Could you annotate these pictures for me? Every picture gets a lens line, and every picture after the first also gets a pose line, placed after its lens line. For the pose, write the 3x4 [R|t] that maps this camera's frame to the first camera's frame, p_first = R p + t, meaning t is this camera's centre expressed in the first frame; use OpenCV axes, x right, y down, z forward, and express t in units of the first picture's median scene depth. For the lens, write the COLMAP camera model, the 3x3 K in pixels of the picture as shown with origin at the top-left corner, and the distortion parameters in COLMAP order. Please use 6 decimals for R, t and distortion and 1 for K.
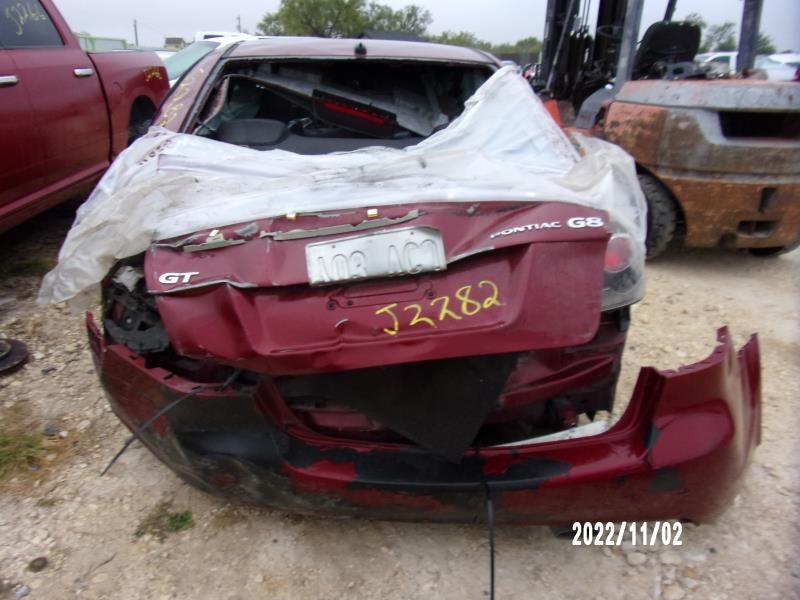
lens RADIAL K [[591.2, 0, 400.0], [0, 591.2, 300.0], [0, 0, 1]] dist [-0.085679, 0.000859]
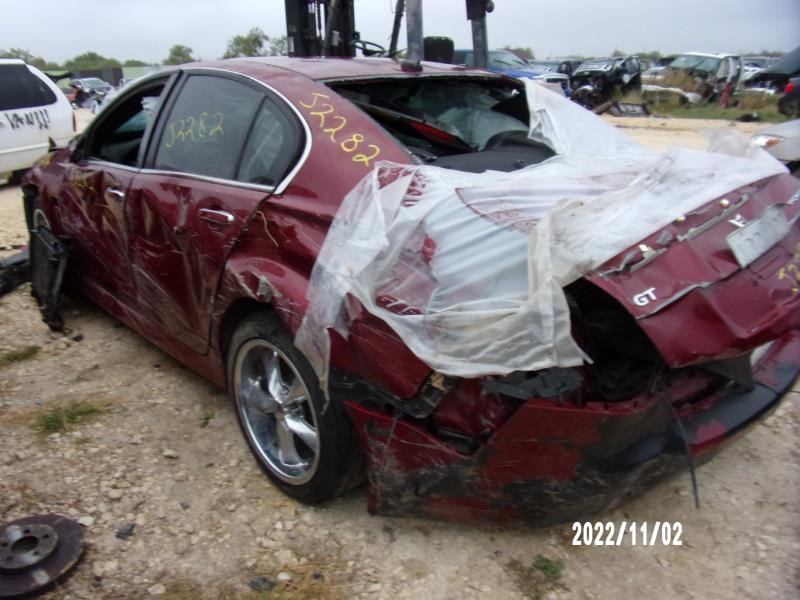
lens RADIAL K [[558.9, 0, 400.0], [0, 558.9, 300.0], [0, 0, 1]] dist [0.008836, 0.004417]
pose [[0.803726, -0.261695, 0.534360, -1.214434], [0.263162, 0.961815, 0.075215, -0.213857], [-0.533639, 0.080171, 0.841904, 0.412553]]
